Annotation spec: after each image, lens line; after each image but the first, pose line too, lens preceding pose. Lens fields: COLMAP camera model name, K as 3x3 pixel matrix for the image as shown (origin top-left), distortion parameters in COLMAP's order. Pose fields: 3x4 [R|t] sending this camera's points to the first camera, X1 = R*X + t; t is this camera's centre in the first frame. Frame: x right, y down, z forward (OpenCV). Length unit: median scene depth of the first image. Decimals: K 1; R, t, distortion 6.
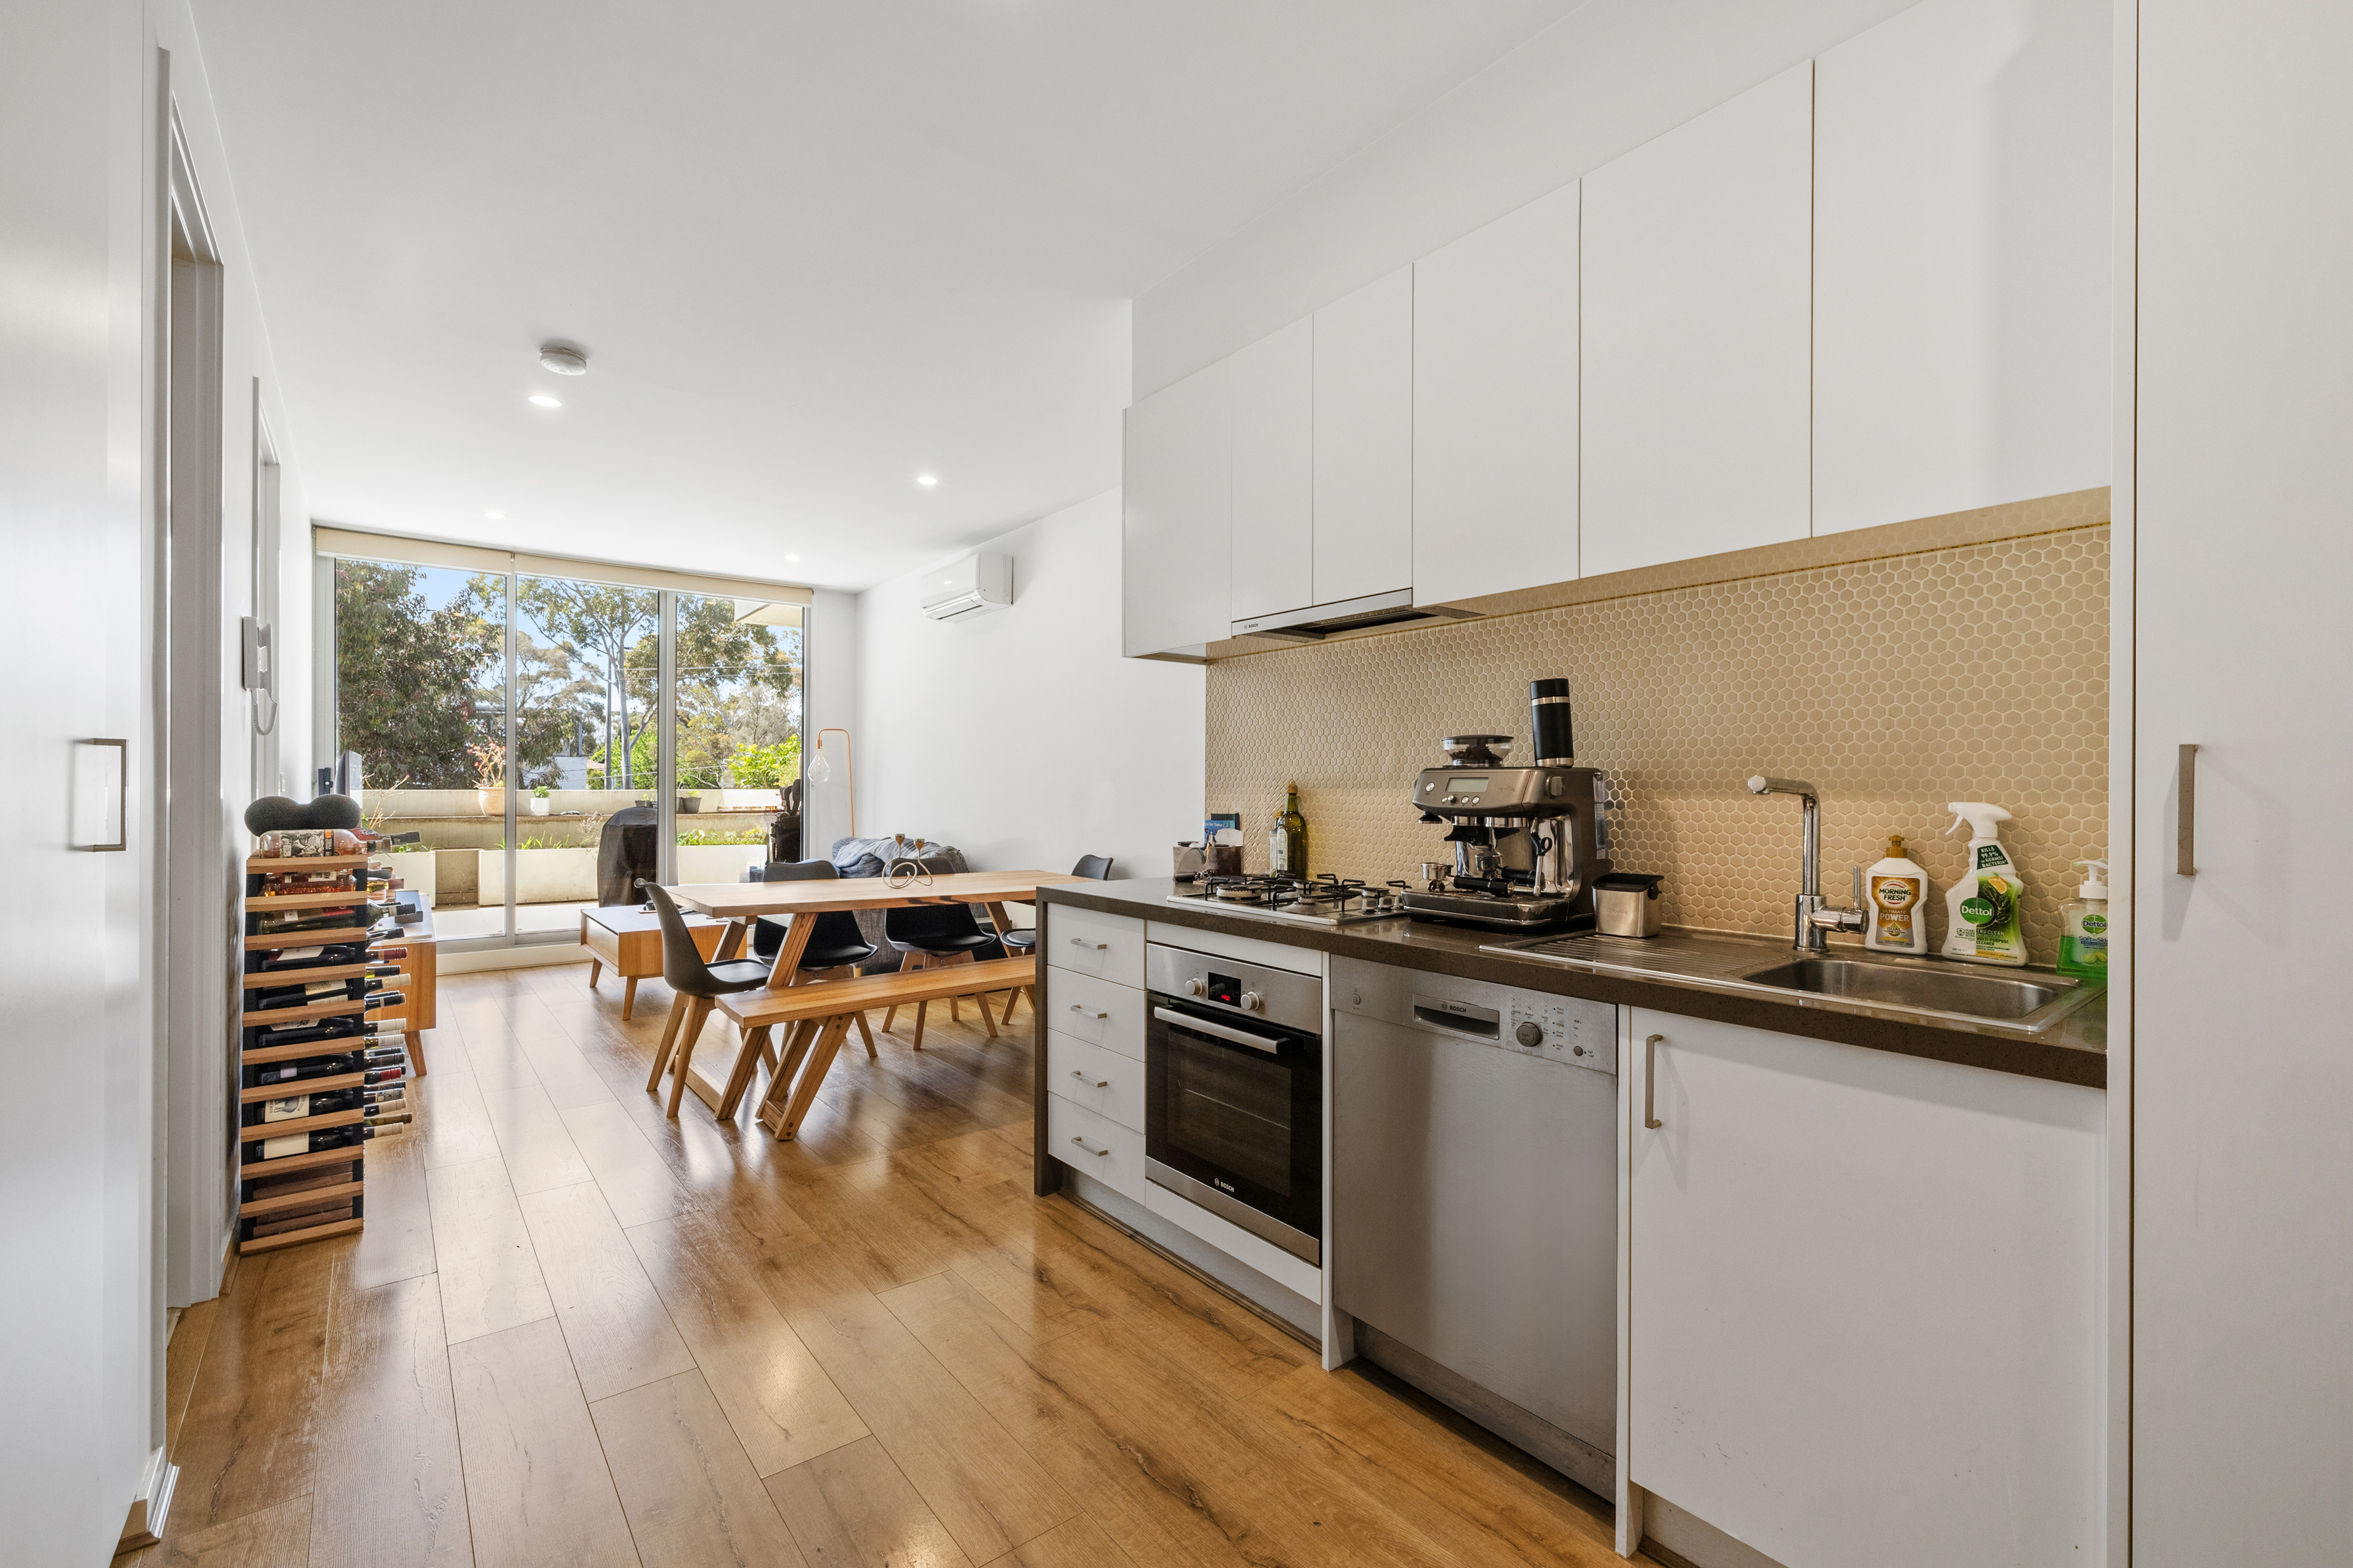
lens RADIAL K [[987.7, 0, 1173.0], [0, 987.7, 774.5], [0, 0, 1]] dist [-0.002927, -0.000095]
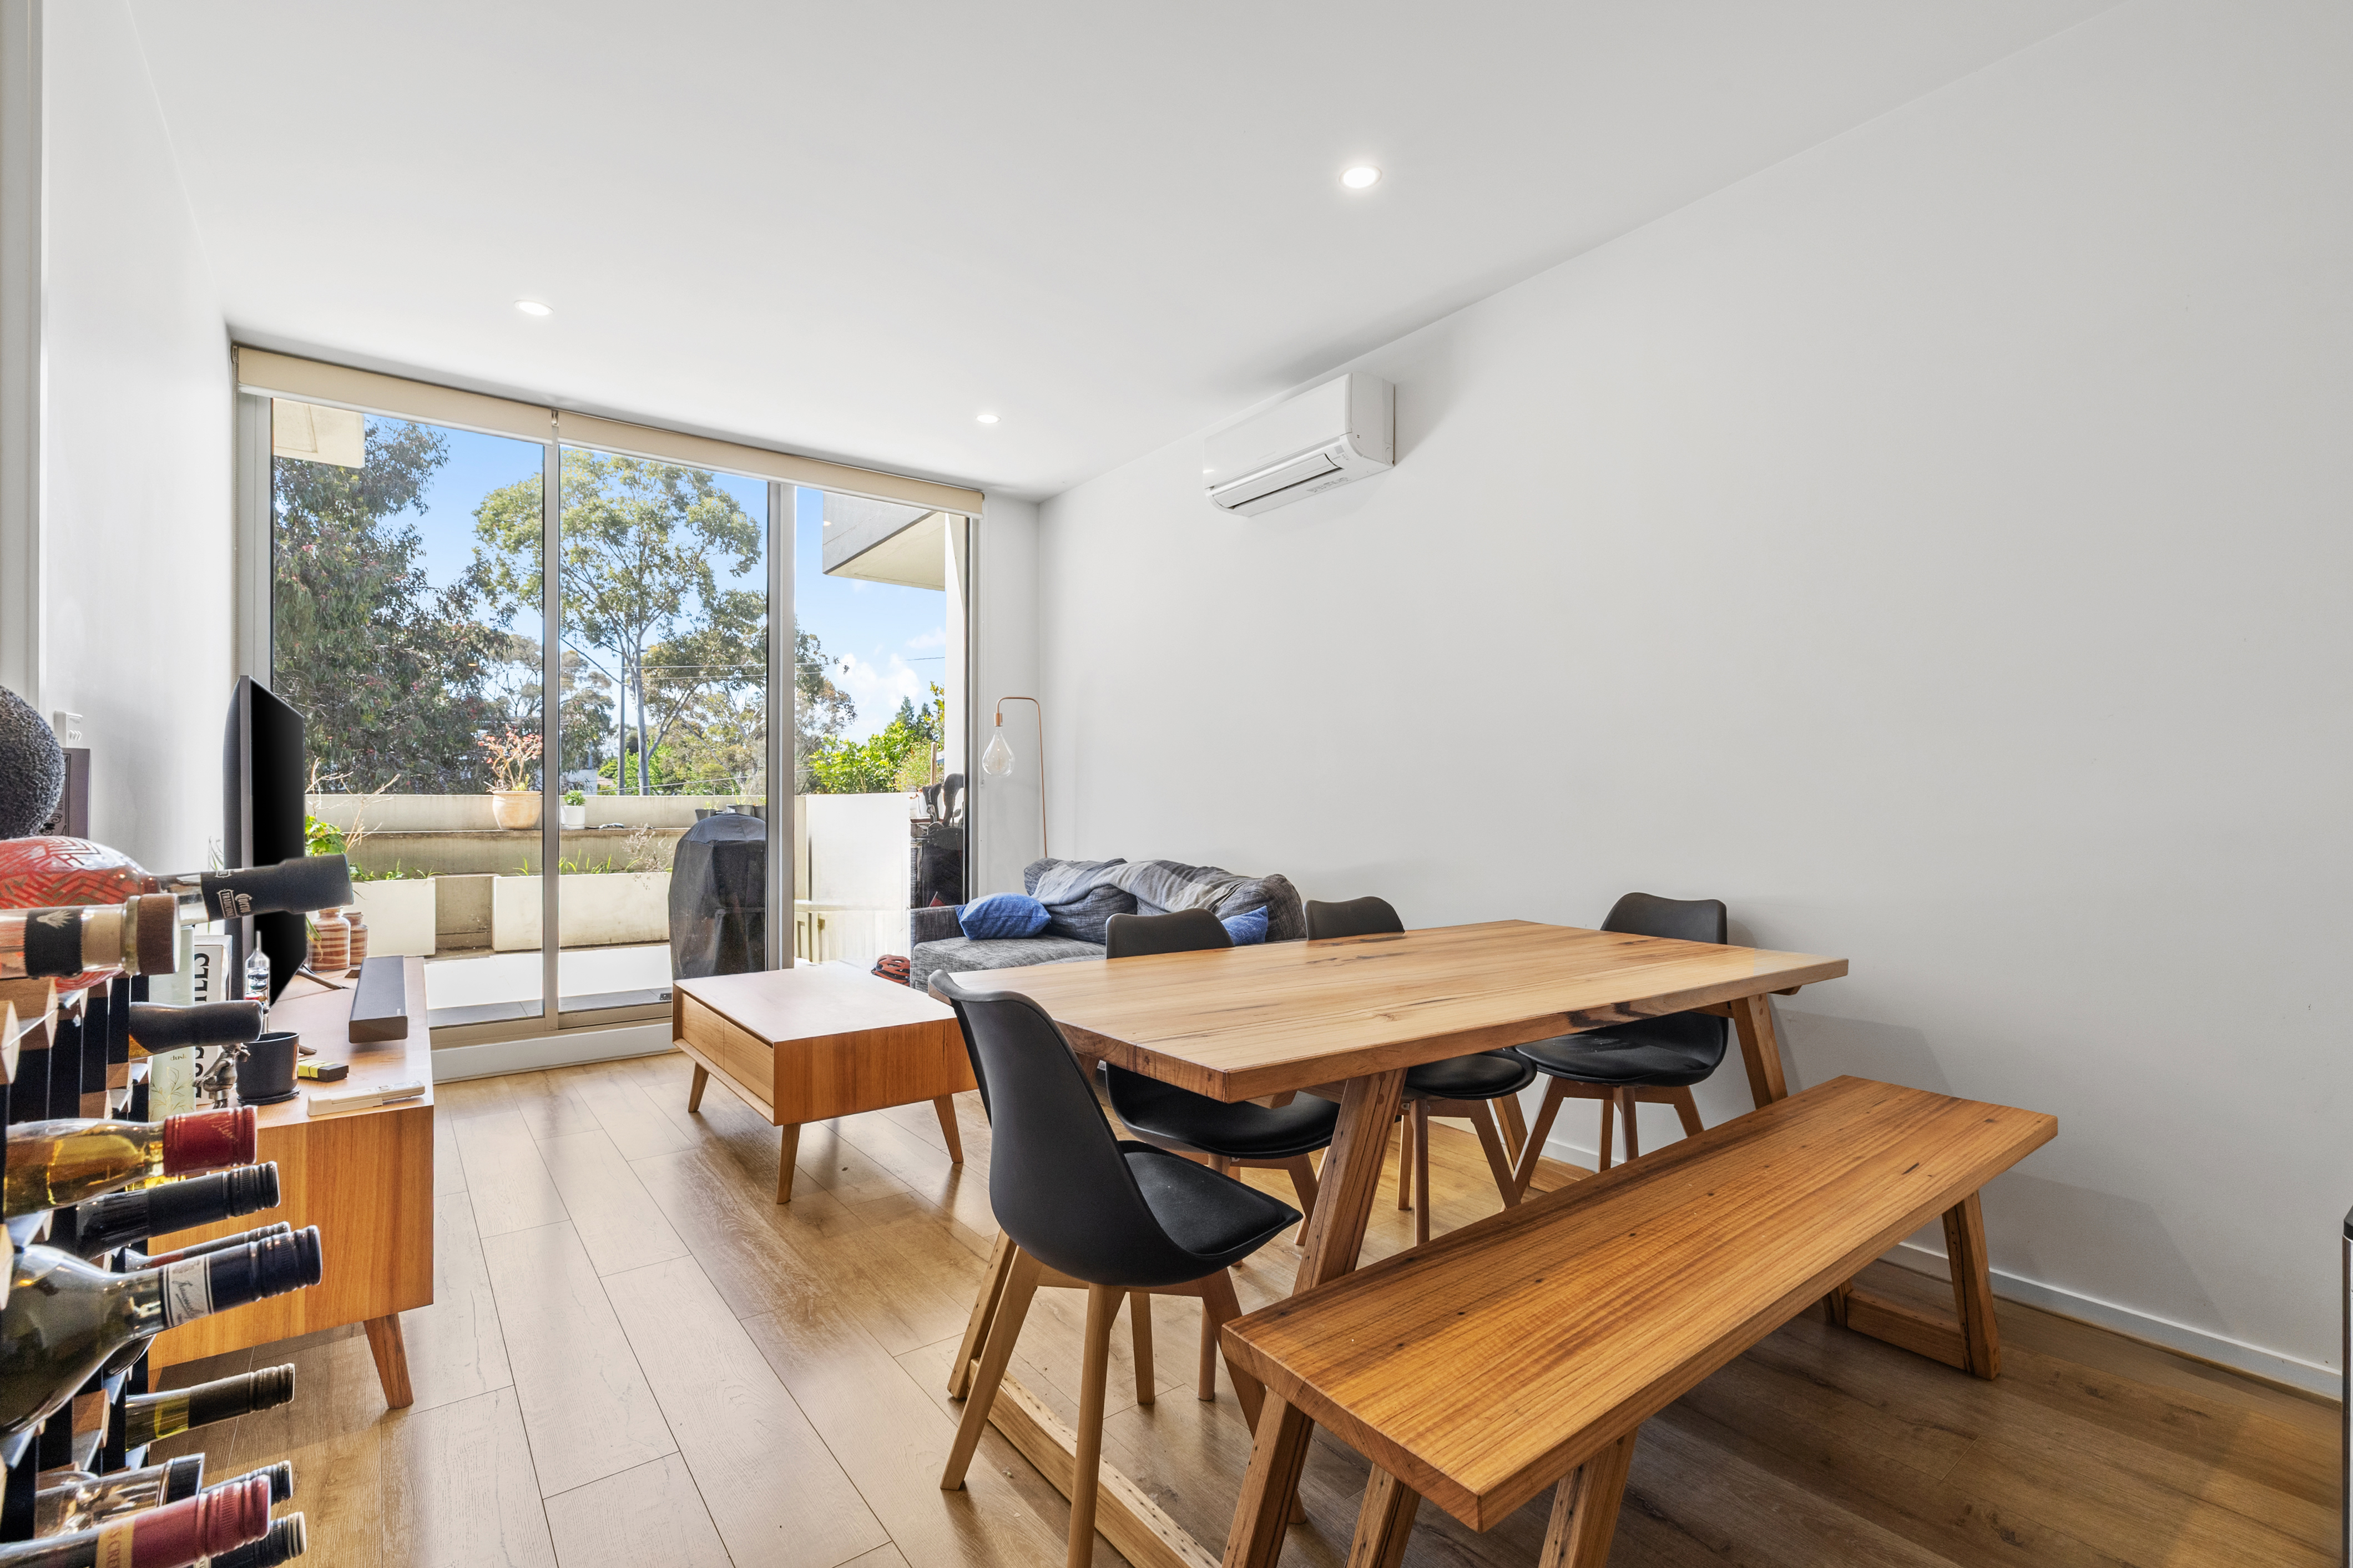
lens RADIAL K [[1026.8, 0, 1175.4], [0, 1026.8, 789.2], [0, 0, 1]] dist [-0.012122, 0.000040]
pose [[0.999855, -0.003937, -0.016570, -0.184176], [0.003935, 0.999992, -0.000204, 0.013884], [0.016570, 0.000139, 0.999863, 0.248815]]
